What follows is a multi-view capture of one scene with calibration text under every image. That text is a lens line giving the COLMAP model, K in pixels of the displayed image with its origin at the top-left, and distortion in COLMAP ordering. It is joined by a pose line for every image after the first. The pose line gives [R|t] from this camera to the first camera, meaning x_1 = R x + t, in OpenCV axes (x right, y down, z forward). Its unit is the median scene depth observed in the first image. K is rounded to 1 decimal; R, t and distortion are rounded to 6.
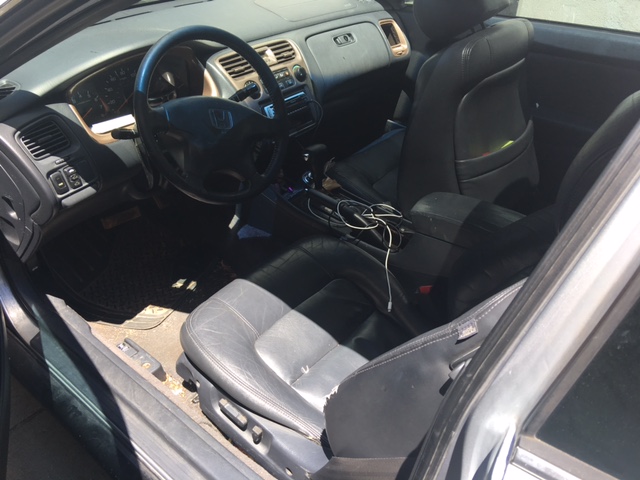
lens RADIAL K [[538.7, 0, 317.6], [0, 538.7, 237.4], [0, 0, 1]] dist [0.061941, -0.111141]
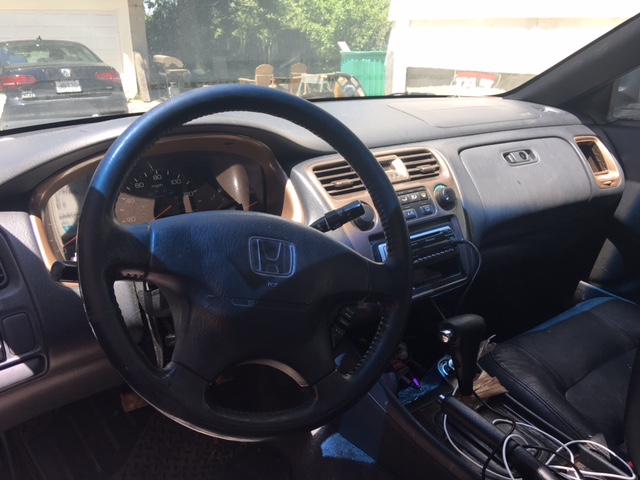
lens RADIAL K [[538.7, 0, 317.6], [0, 538.7, 237.4], [0, 0, 1]] dist [0.061941, -0.111141]
pose [[0.960809, 0.062672, -0.270034, -0.003352], [-0.131339, 0.960755, -0.244337, -0.089159], [0.244123, 0.270227, 0.931333, 0.401486]]
